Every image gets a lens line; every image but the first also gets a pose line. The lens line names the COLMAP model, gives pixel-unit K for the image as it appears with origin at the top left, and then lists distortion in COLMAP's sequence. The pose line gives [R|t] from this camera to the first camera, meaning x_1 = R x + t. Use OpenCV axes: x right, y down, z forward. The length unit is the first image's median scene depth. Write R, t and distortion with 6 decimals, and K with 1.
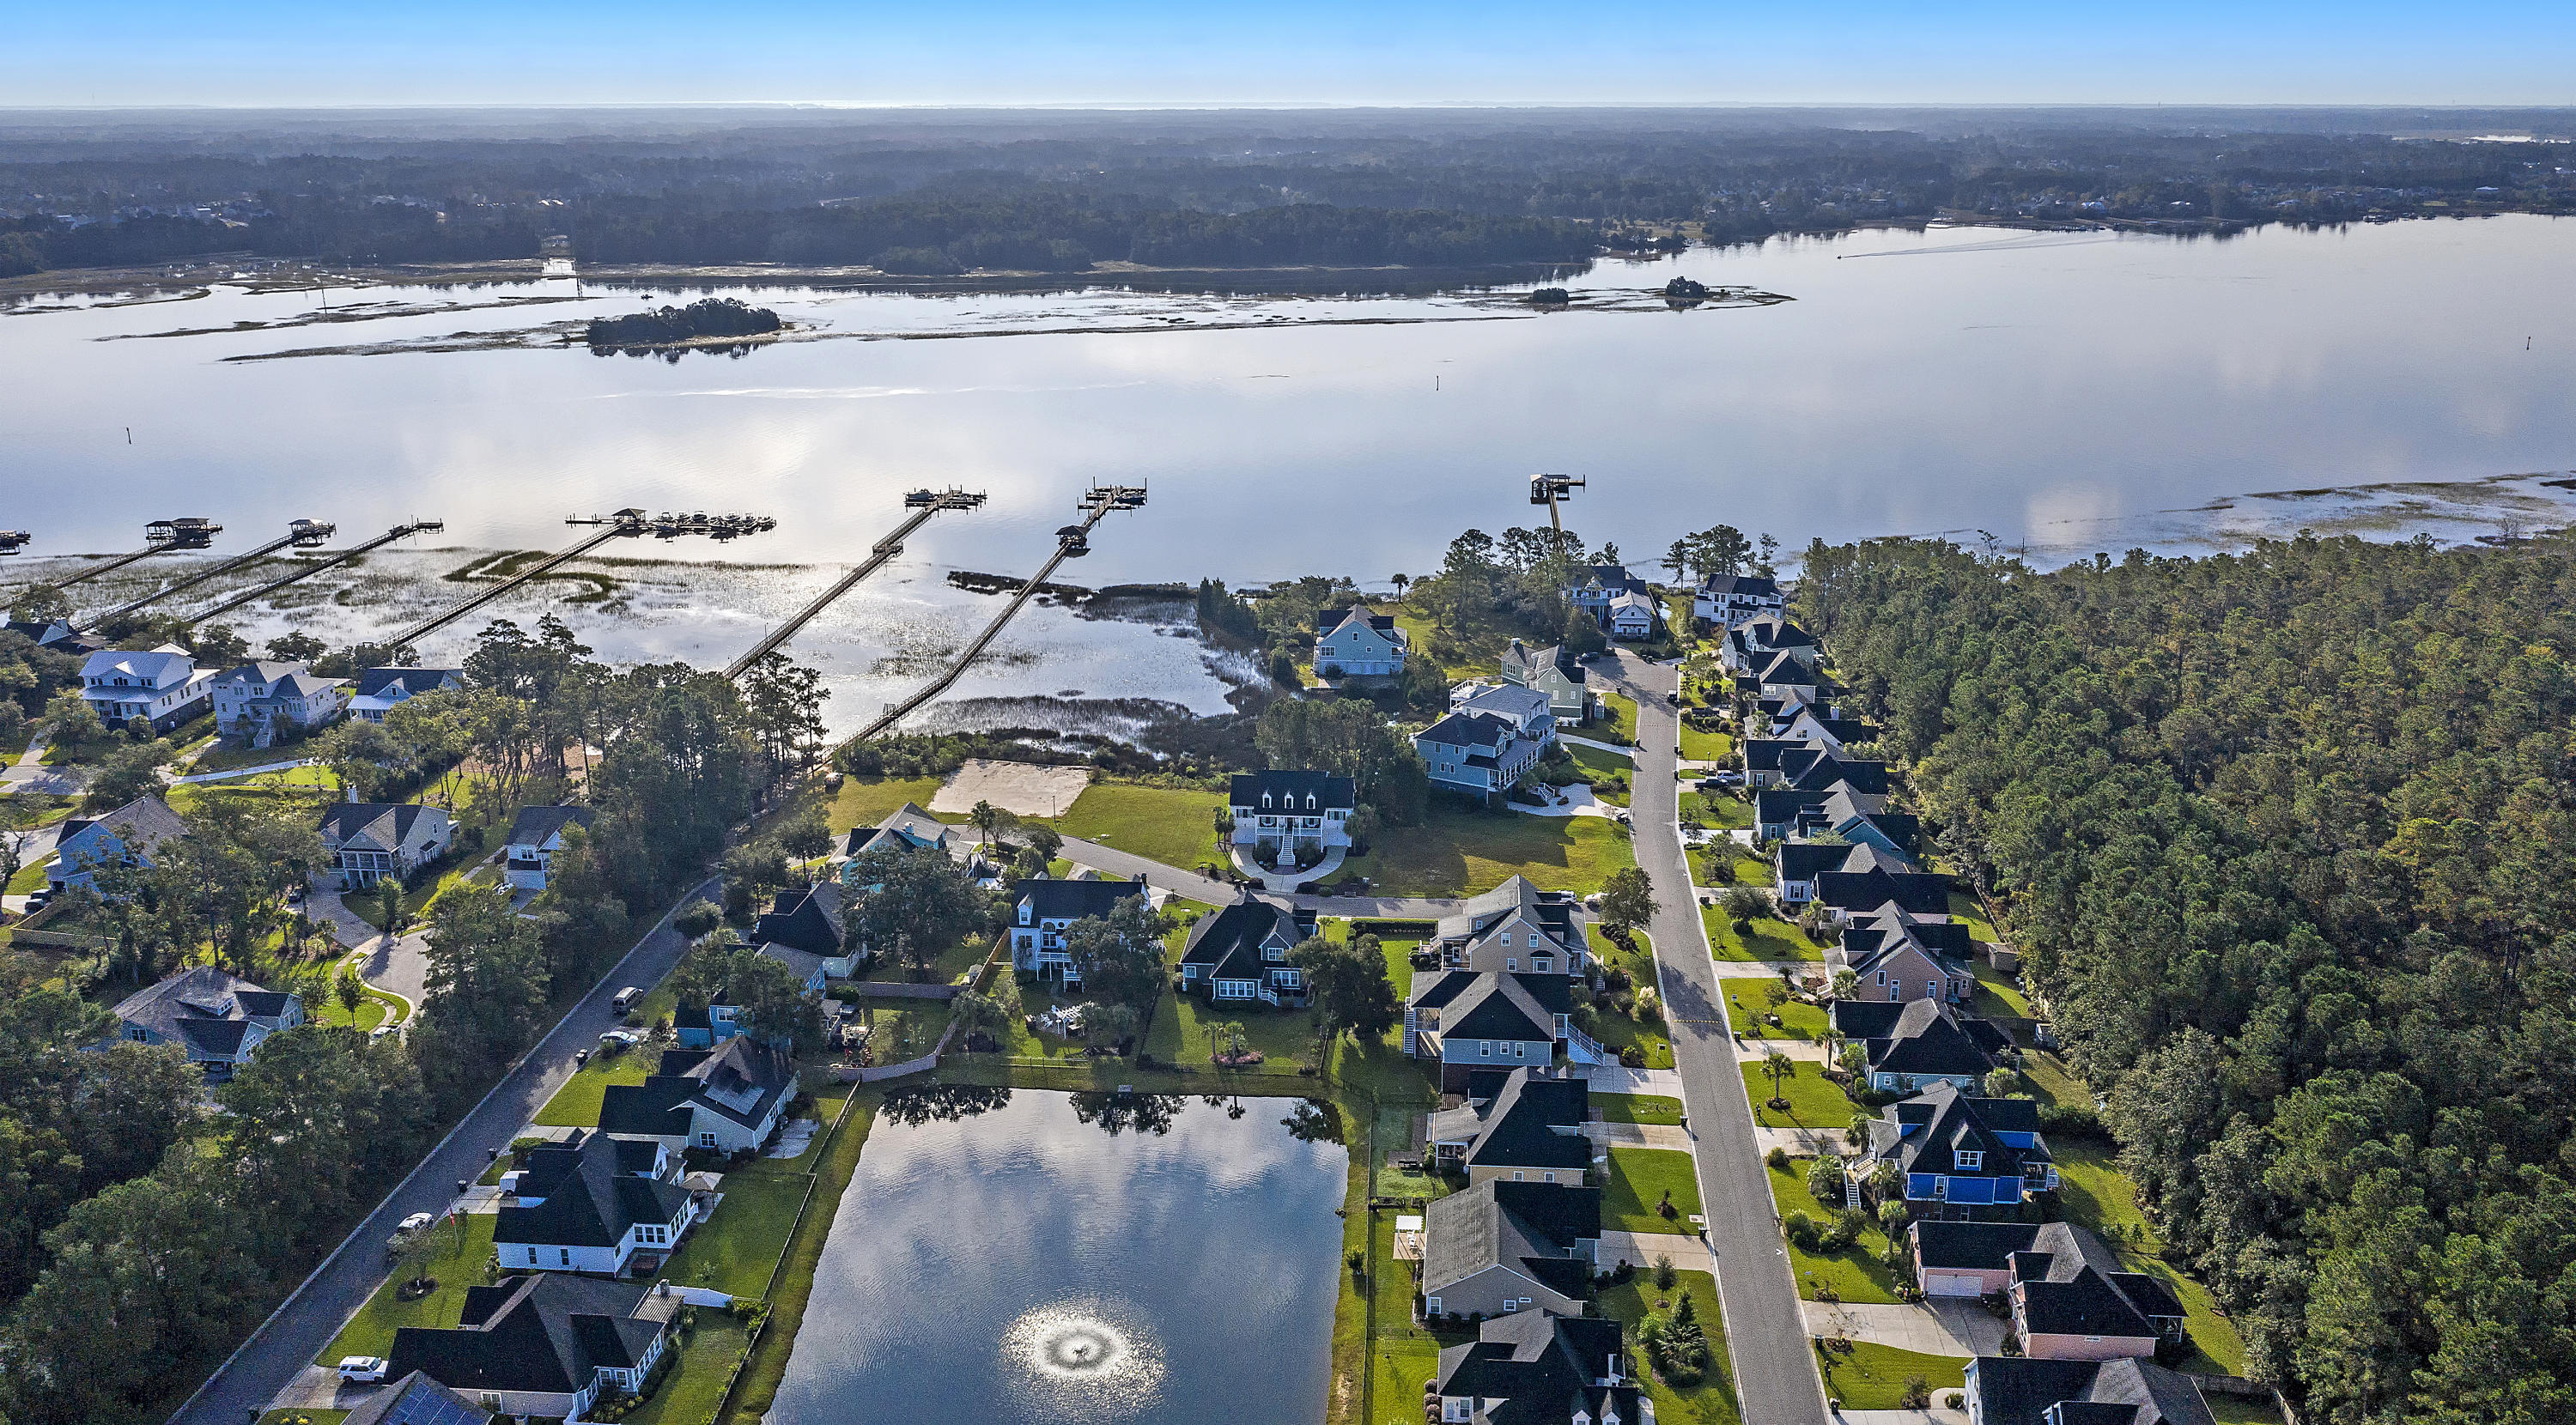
lens RADIAL K [[2009.6, 0, 1333.3], [0, 2009.6, 712.6], [0, 0, 1]] dist [-0.010322, -0.000382]
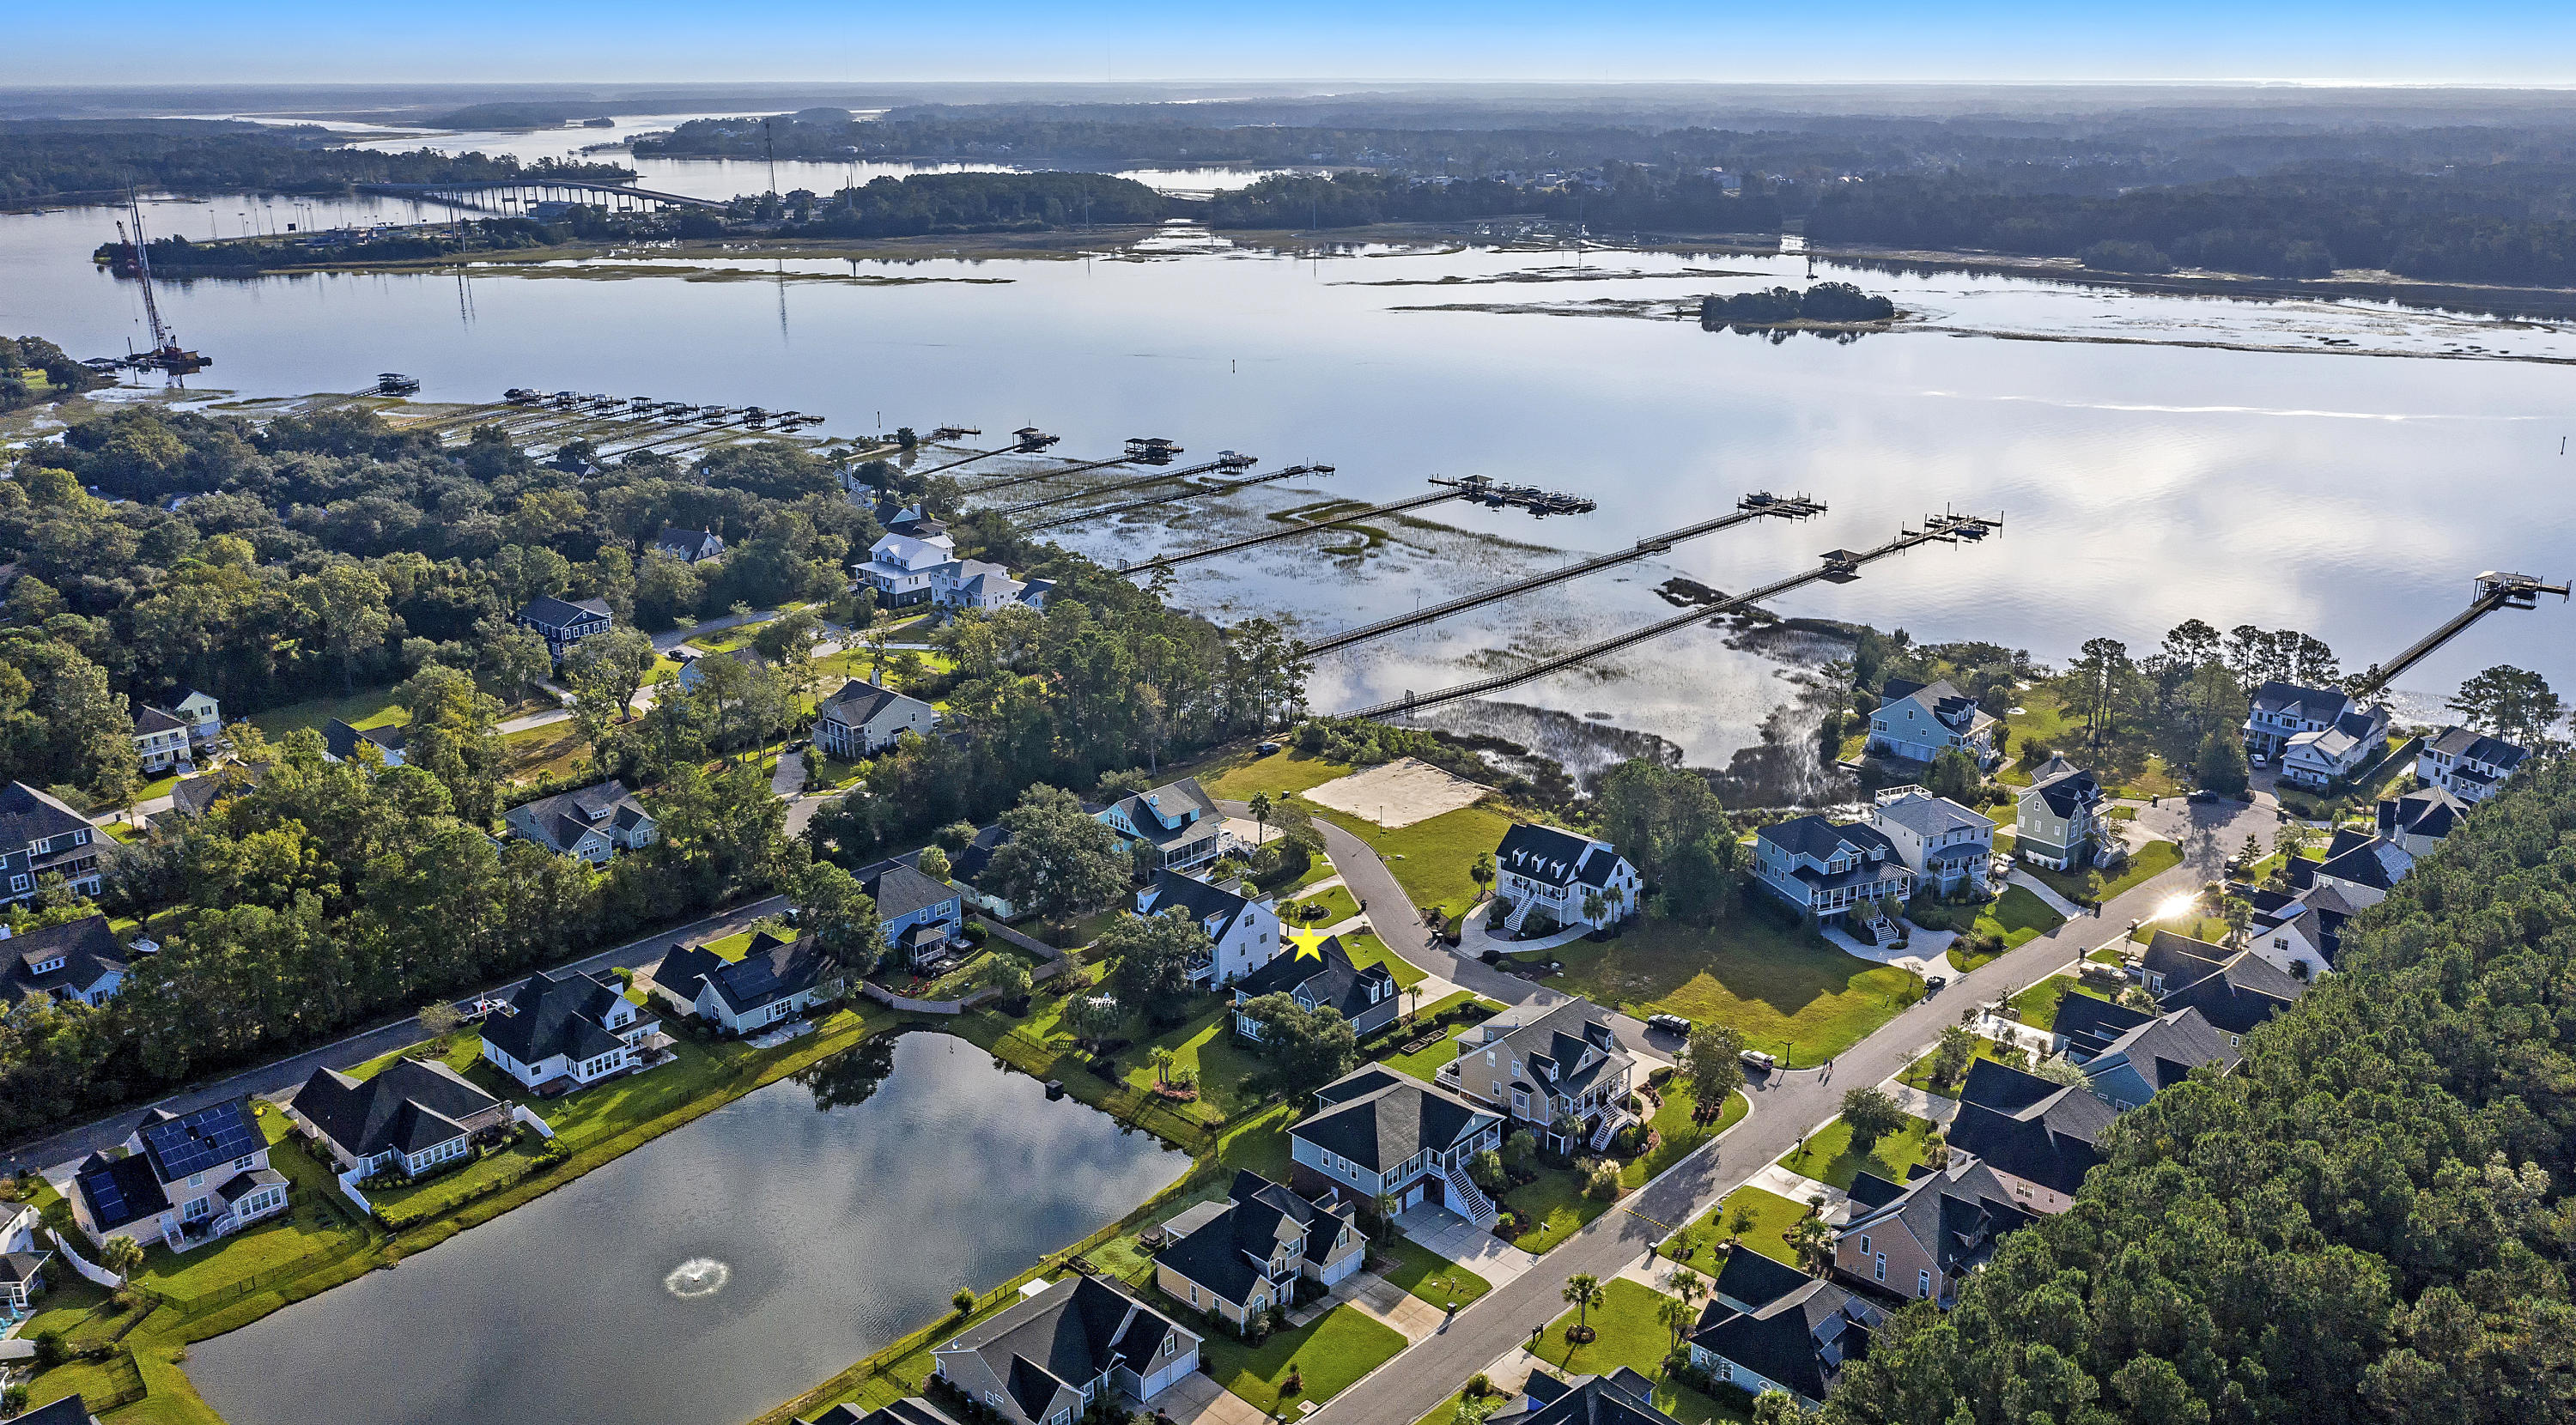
lens RADIAL K [[2009.6, 0, 1333.3], [0, 2009.6, 712.6], [0, 0, 1]] dist [-0.010322, -0.000382]
pose [[0.782488, 0.188393, -0.593482, 0.321518], [-0.182064, 0.980701, 0.071264, -0.053429], [0.595454, 0.052289, 0.801686, 0.144187]]
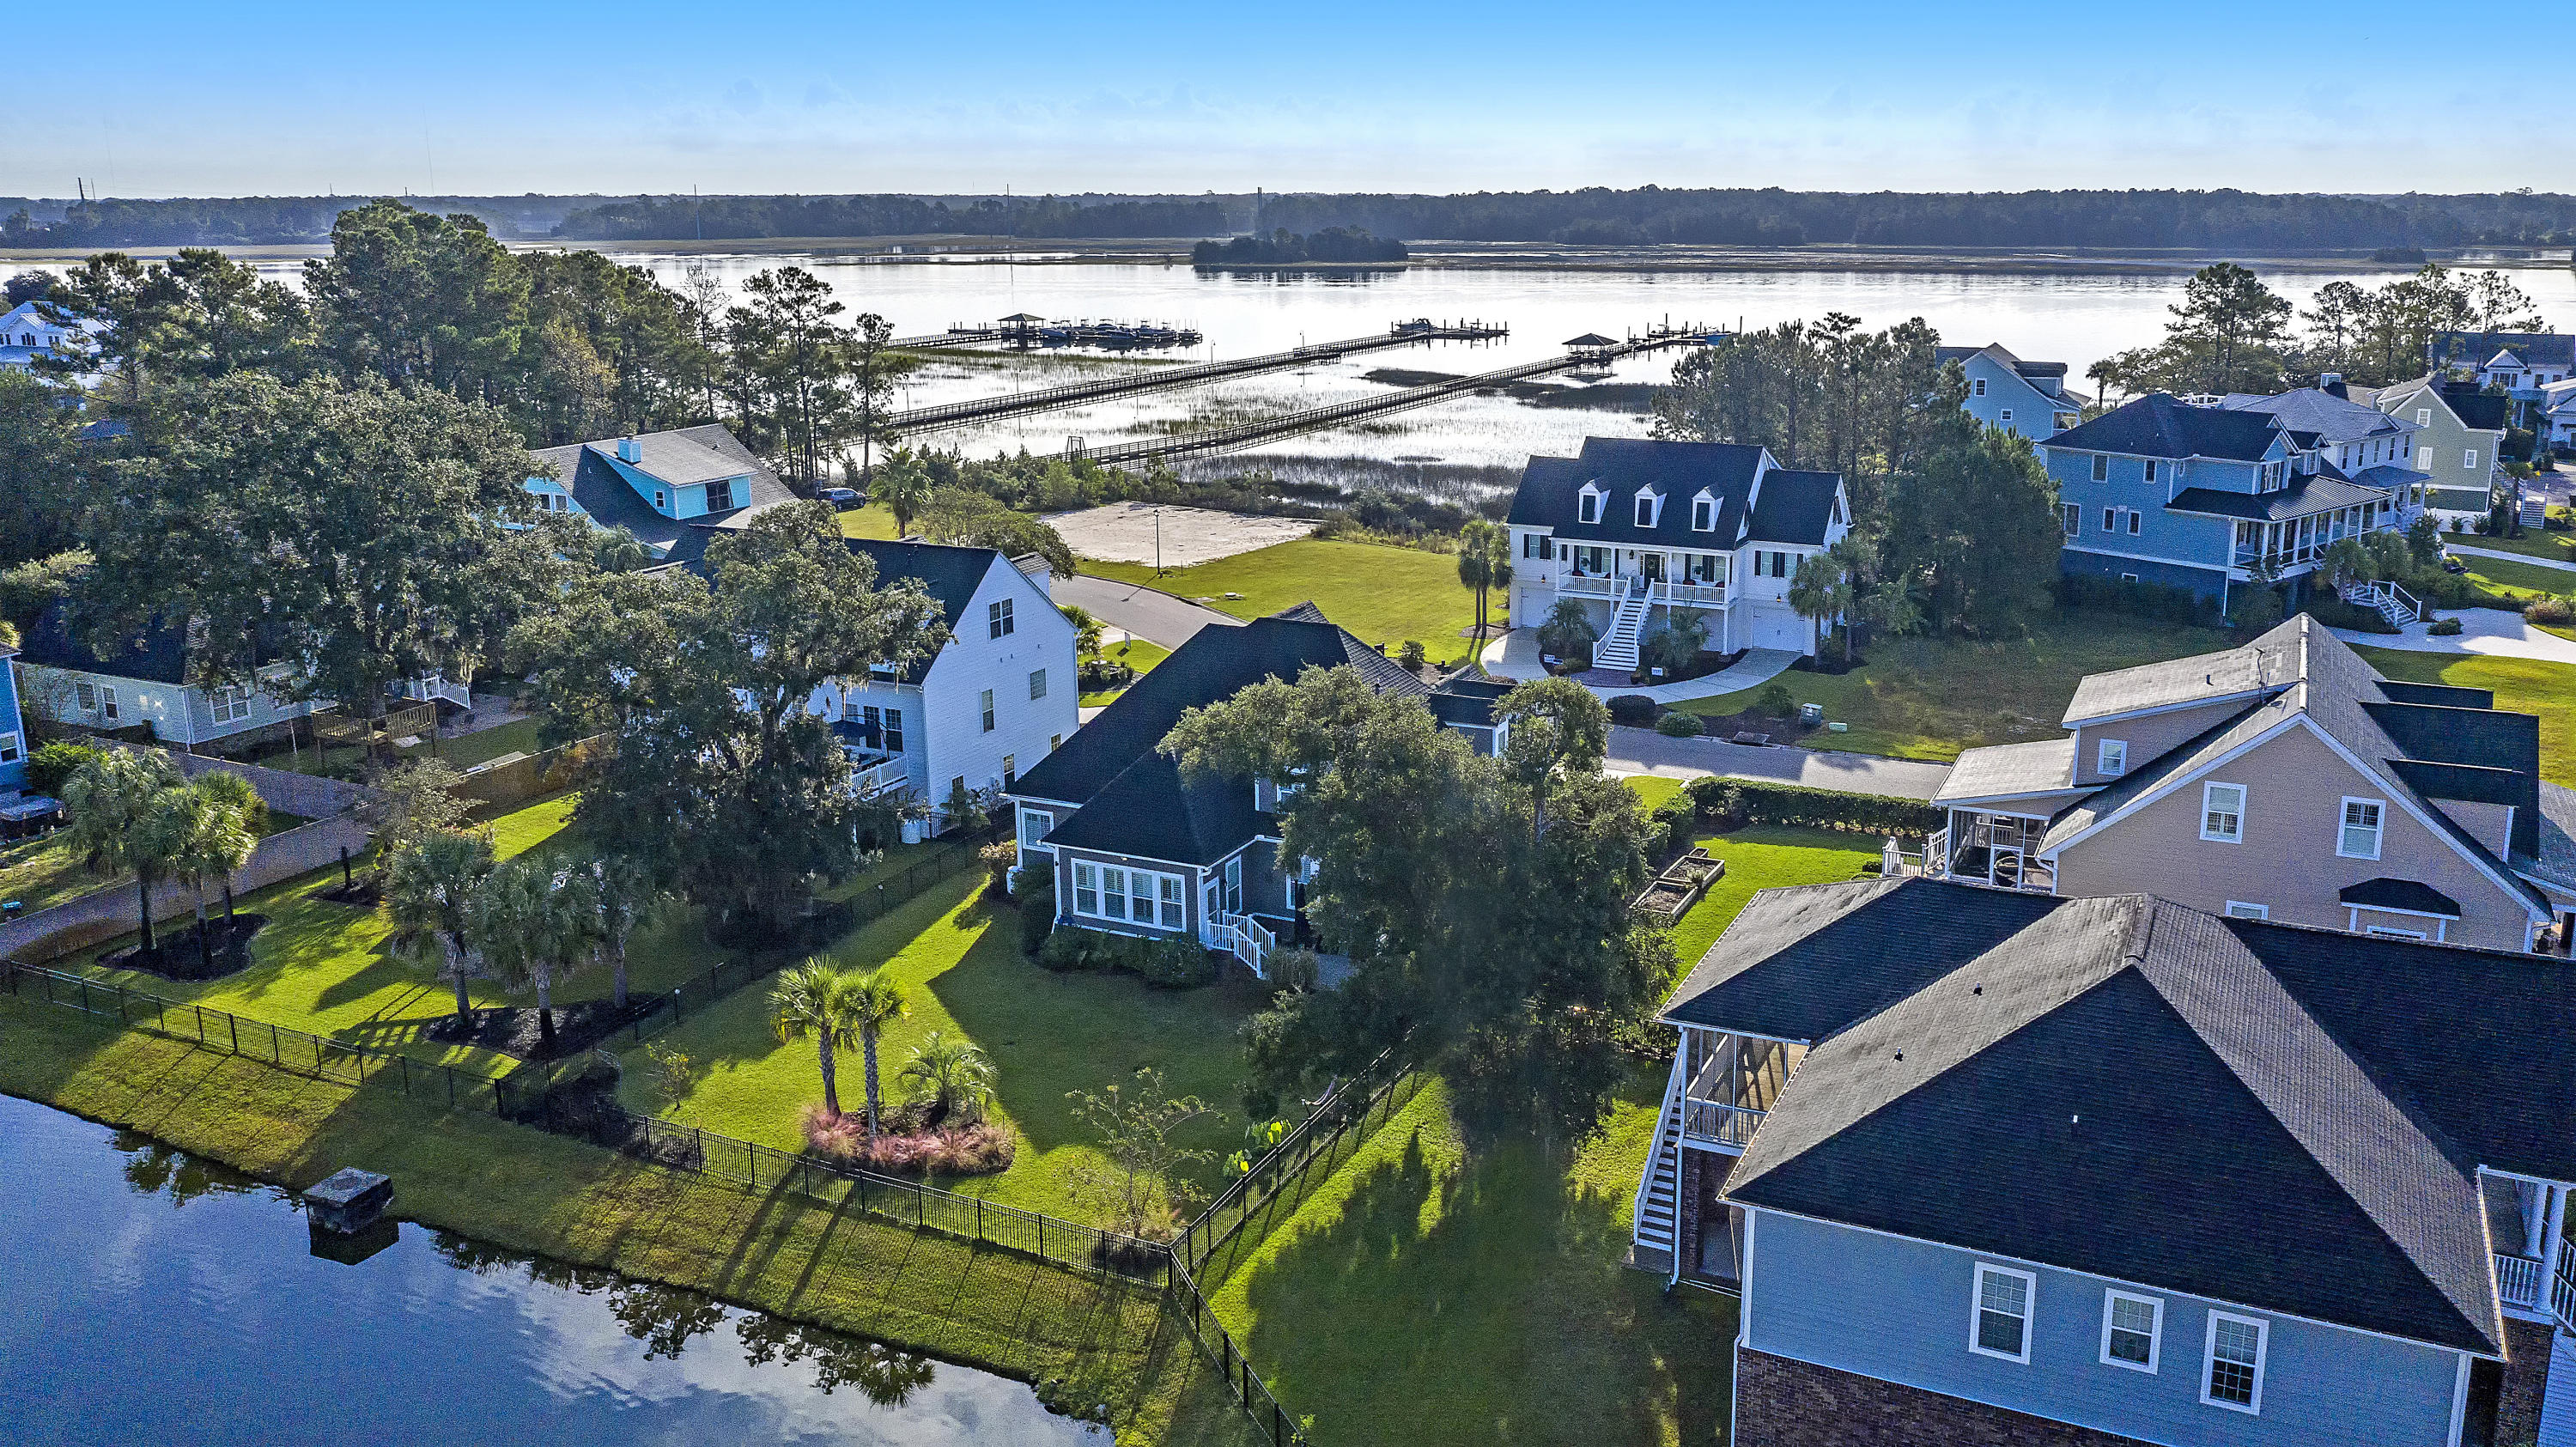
lens RADIAL K [[2035.4, 0, 1333.6], [0, 2035.4, 670.1], [0, 0, 1]] dist [-0.013225, -0.009158]
pose [[0.931998, 0.079322, -0.353678, 0.043974], [-0.103190, 0.993448, -0.049114, 0.071834], [0.347465, 0.082271, 0.934077, 0.456803]]
